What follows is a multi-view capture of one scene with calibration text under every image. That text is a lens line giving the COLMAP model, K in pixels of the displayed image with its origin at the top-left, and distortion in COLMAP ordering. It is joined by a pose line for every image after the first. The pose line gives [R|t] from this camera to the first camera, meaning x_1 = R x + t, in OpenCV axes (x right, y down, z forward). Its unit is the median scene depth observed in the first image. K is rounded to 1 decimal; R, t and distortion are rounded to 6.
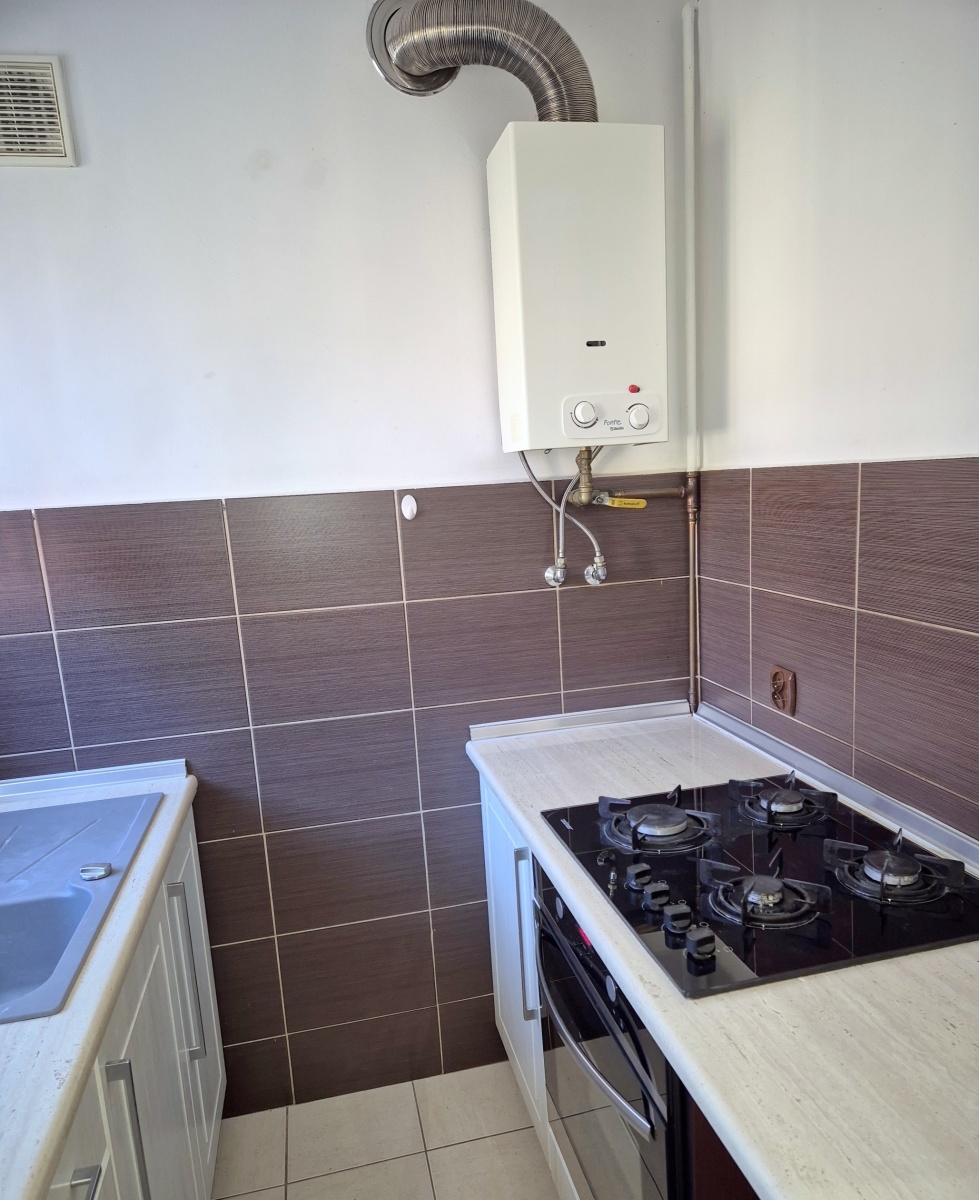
lens RADIAL K [[871.7, 0, 491.1], [0, 871.7, 655.3], [0, 0, 1]] dist [0.074164, -0.053918]
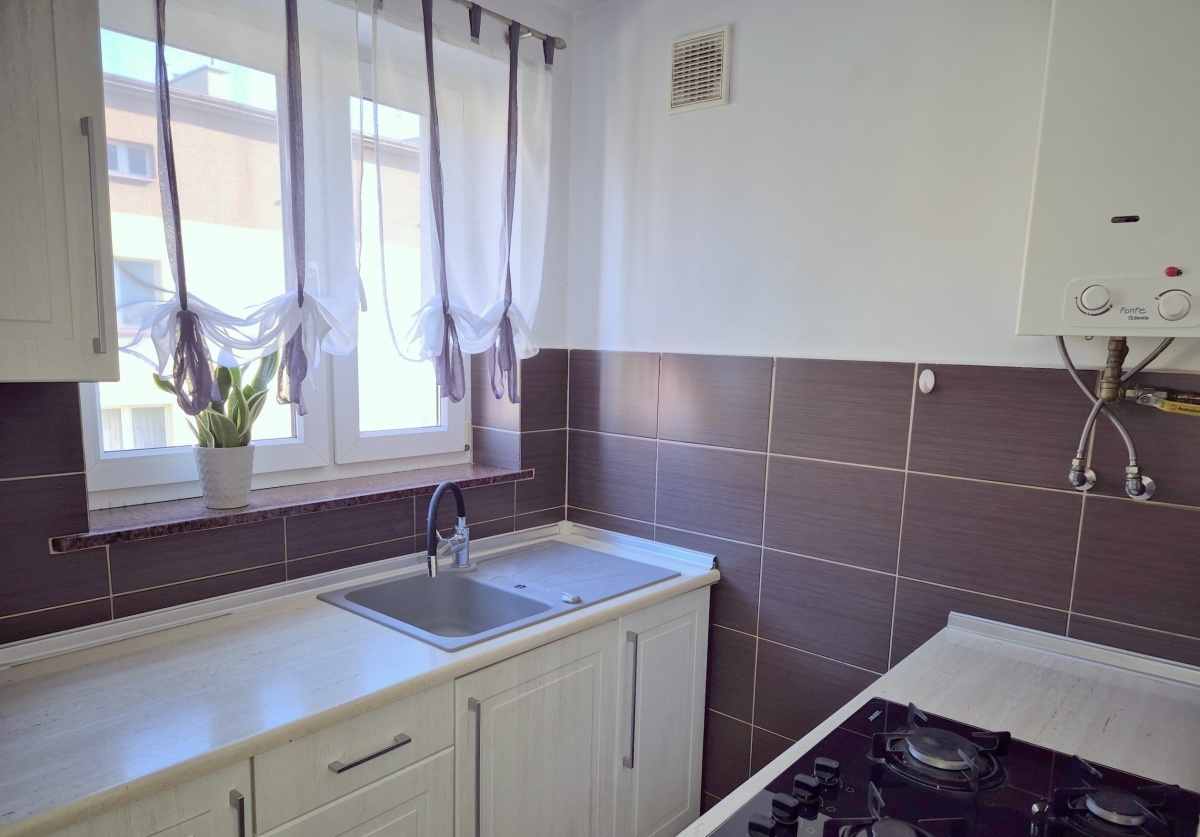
lens RADIAL K [[820.2, 0, 605.4], [0, 820.2, 469.5], [0, 0, 1]] dist [0.087635, -0.074587]
pose [[0.605038, 0.204422, -0.769507, 0.450077], [-0.222555, 0.971375, 0.083062, -0.067362], [0.764460, 0.121002, 0.633214, 0.115890]]
